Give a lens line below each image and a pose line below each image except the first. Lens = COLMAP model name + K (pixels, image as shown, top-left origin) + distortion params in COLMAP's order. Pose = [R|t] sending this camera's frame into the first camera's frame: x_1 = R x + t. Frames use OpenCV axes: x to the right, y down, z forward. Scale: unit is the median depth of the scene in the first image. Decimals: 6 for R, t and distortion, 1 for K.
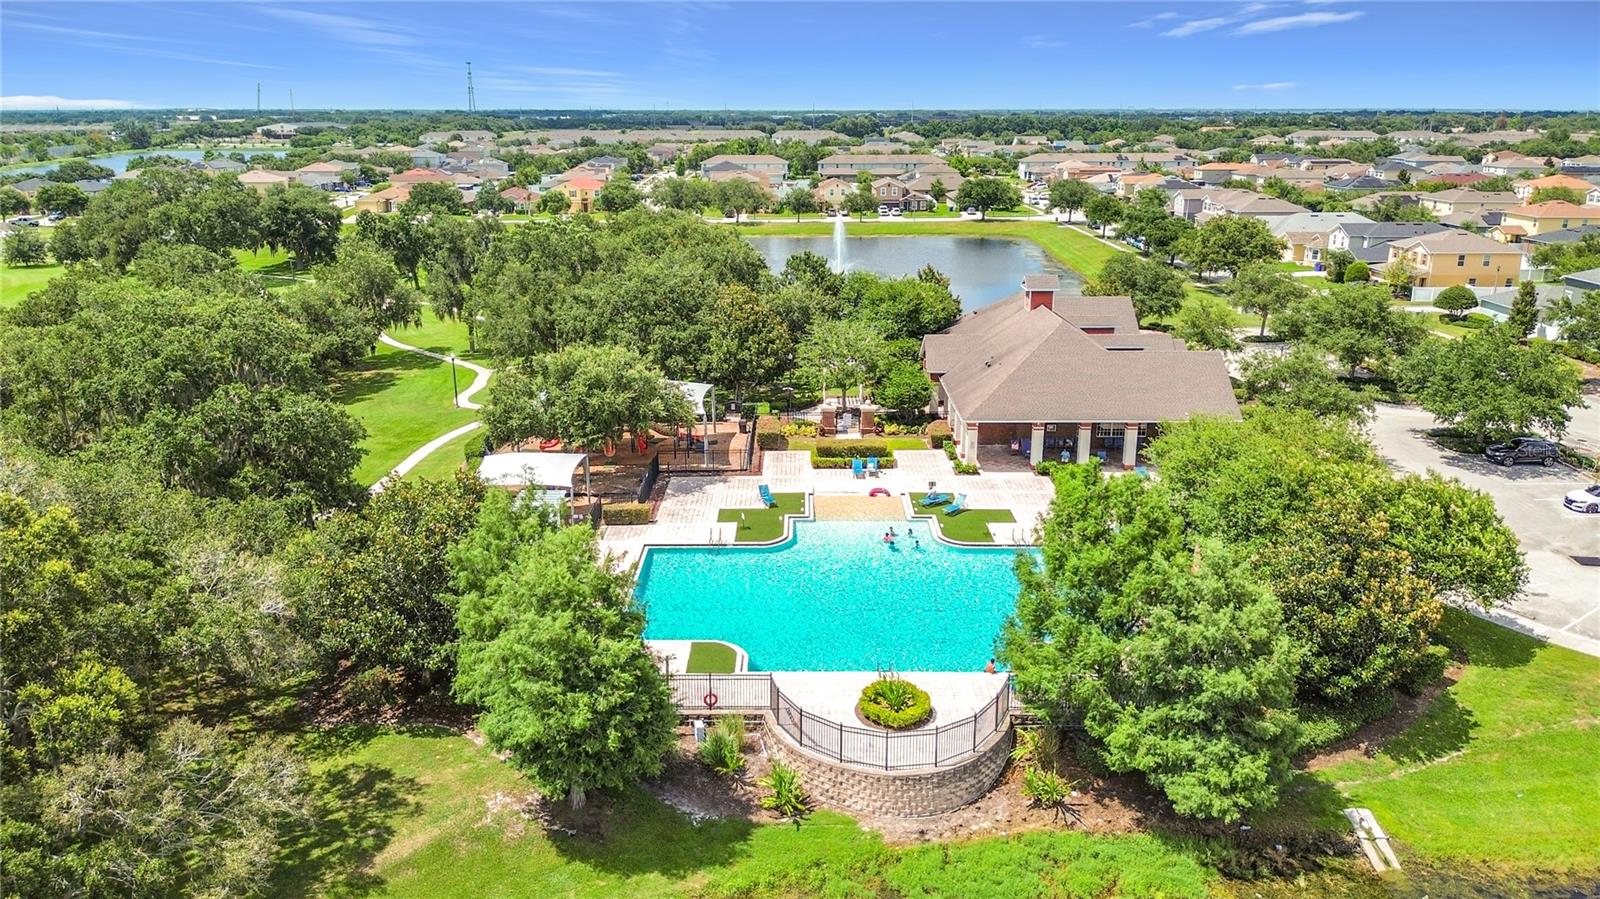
lens RADIAL K [[1174.7, 0, 809.4], [0, 1174.7, 539.3], [0, 0, 1]] dist [0.050781, -0.073787]
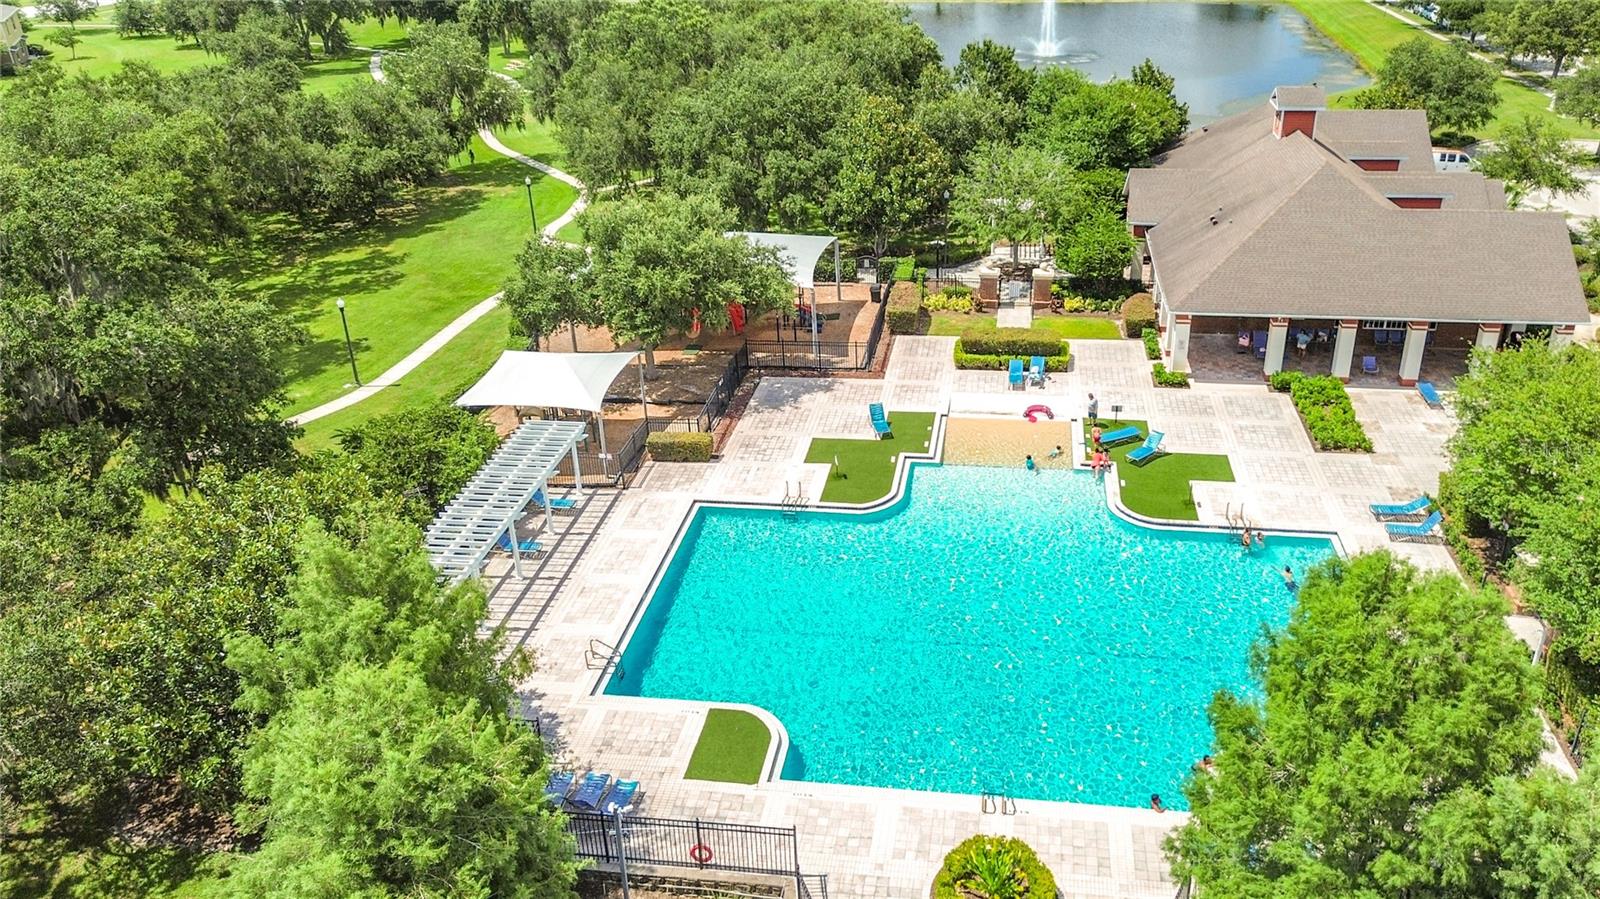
lens RADIAL K [[1174.7, 0, 883.4], [0, 1174.7, 478.8], [0, 0, 1]] dist [0.050781, -0.073787]
pose [[0.991776, 0.047820, -0.118720, 0.042855], [-0.030223, 0.988849, 0.145821, -0.086356], [0.124369, -0.141034, 0.982162, 0.235206]]
